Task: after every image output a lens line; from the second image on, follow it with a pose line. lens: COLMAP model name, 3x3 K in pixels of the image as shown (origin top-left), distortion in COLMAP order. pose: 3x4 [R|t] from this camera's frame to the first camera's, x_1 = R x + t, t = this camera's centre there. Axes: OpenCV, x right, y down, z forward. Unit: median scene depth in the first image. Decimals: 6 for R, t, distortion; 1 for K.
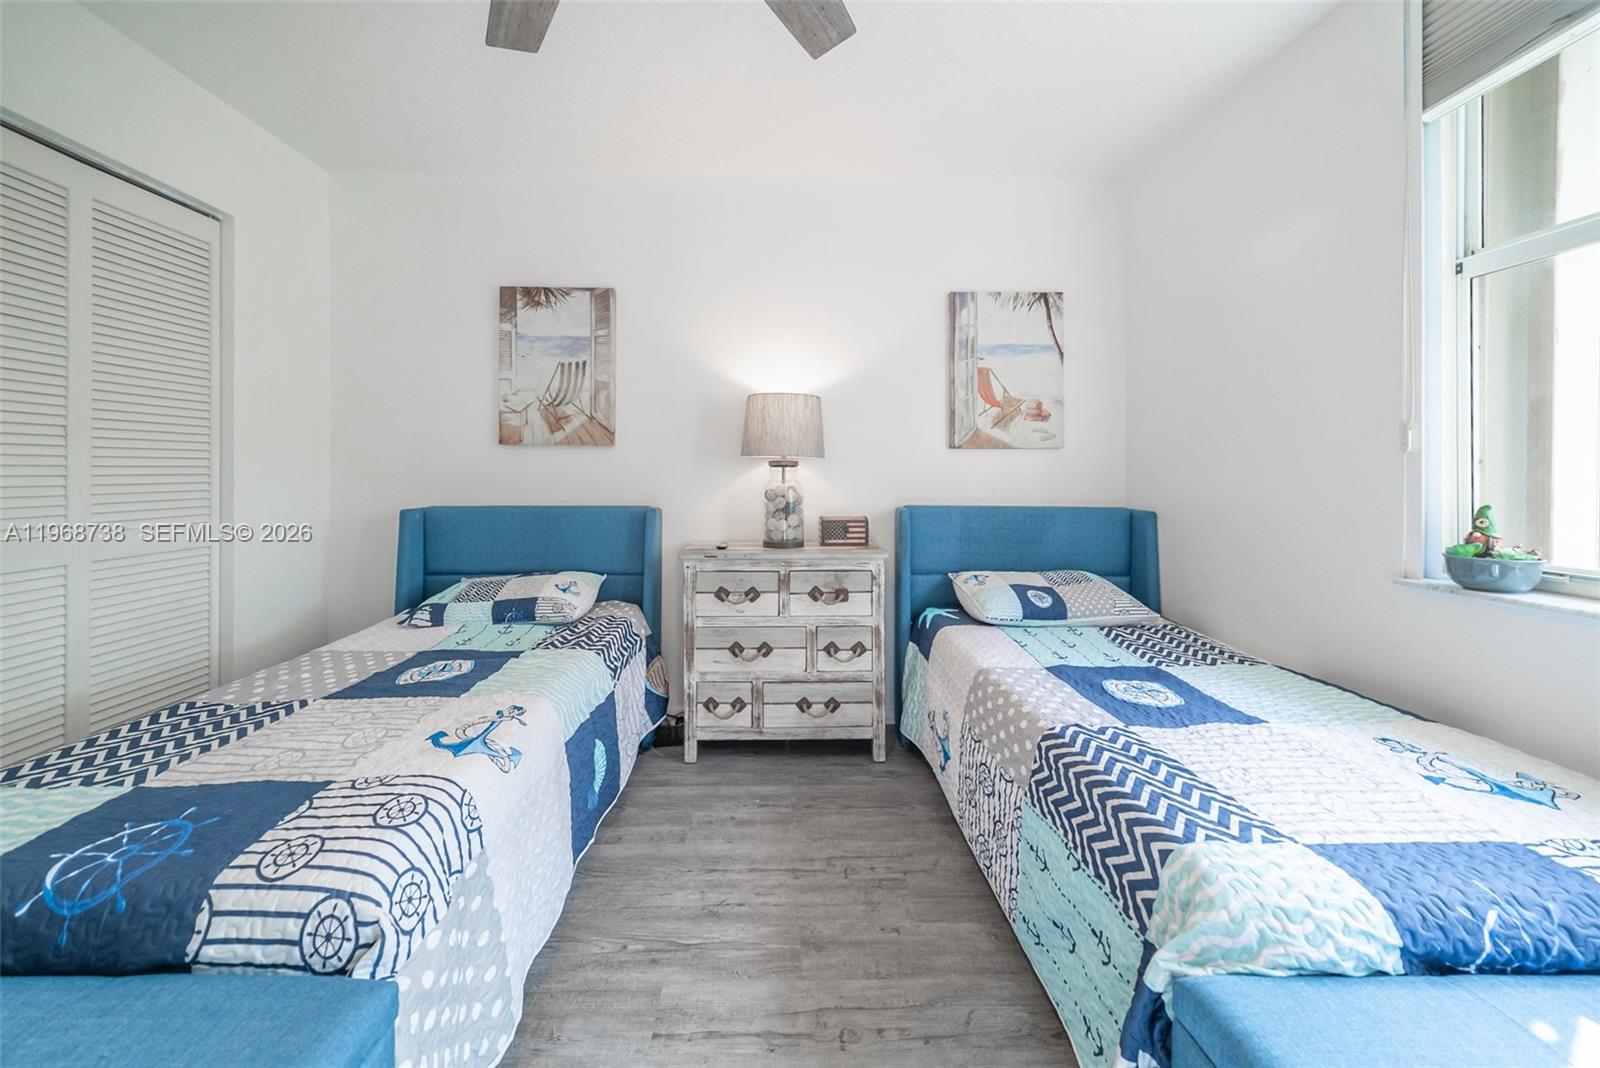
lens RADIAL K [[649.4, 0, 769.5], [0, 649.4, 464.8], [0, 0, 1]] dist [0.001196, 0.003575]
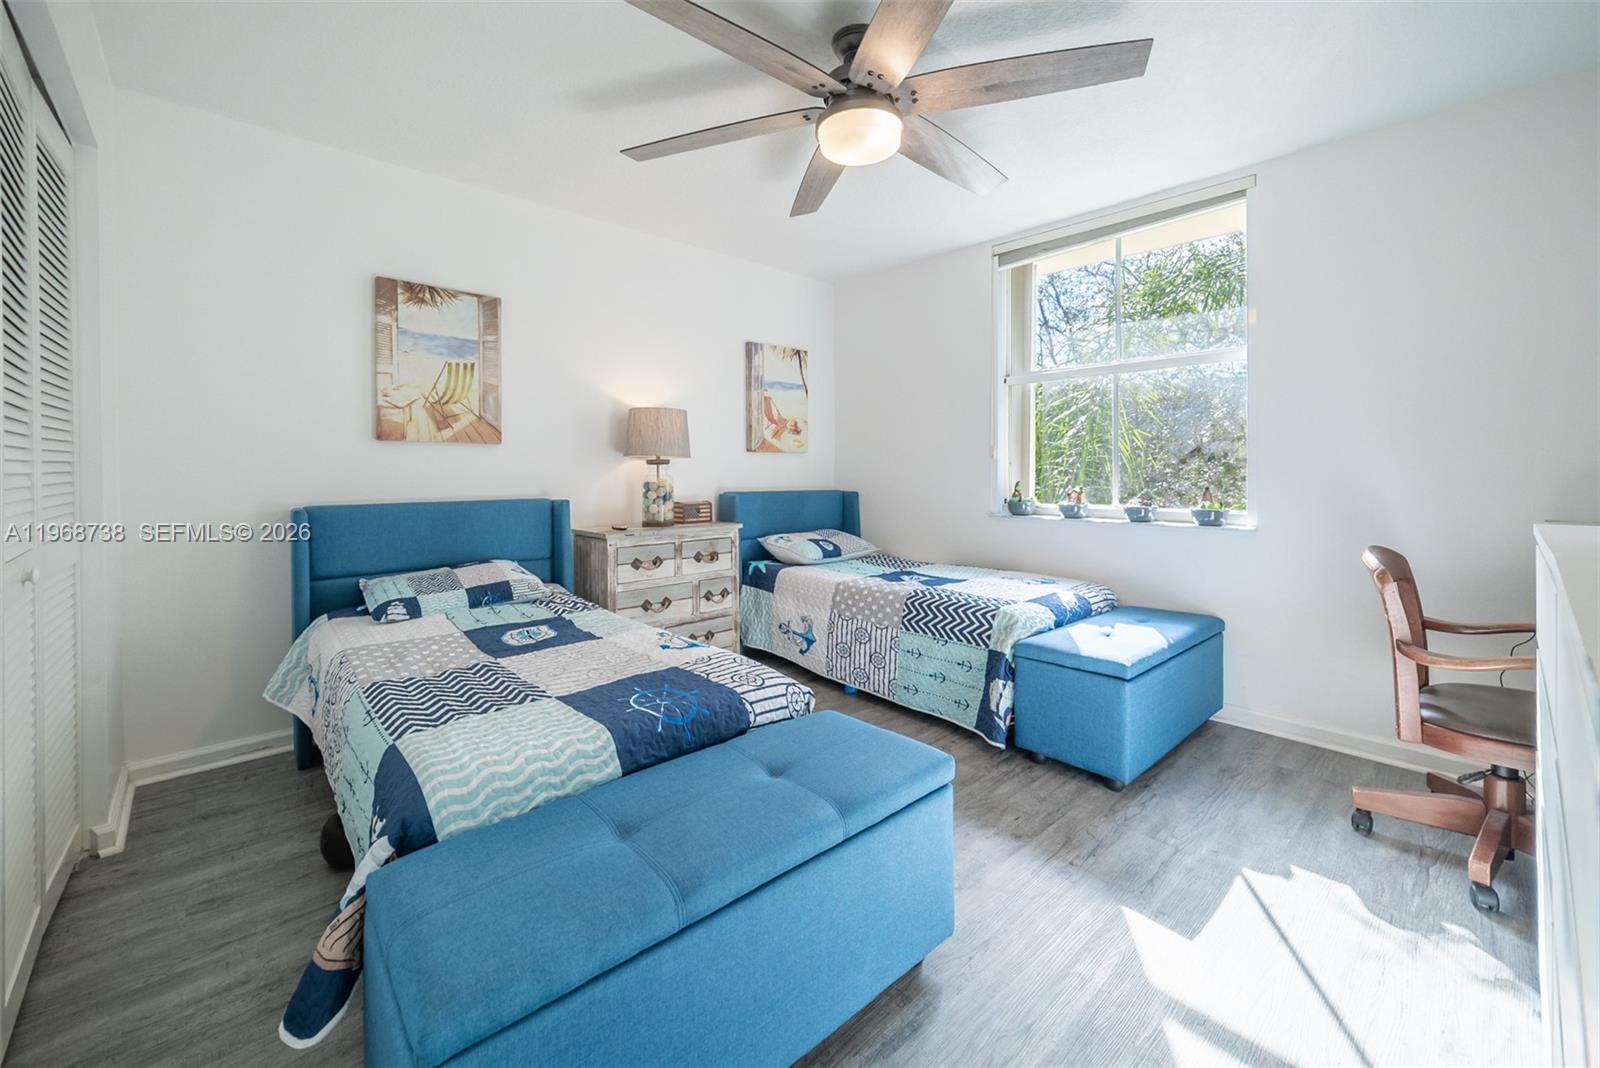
lens RADIAL K [[689.6, 0, 782.5], [0, 689.6, 458.9], [0, 0, 1]] dist [0.009654, 0.000340]
pose [[0.740148, 0.007022, 0.672407, -0.693243], [-0.006972, 0.999972, -0.002768, -0.004982], [-0.672408, -0.002639, 0.740176, -0.174742]]
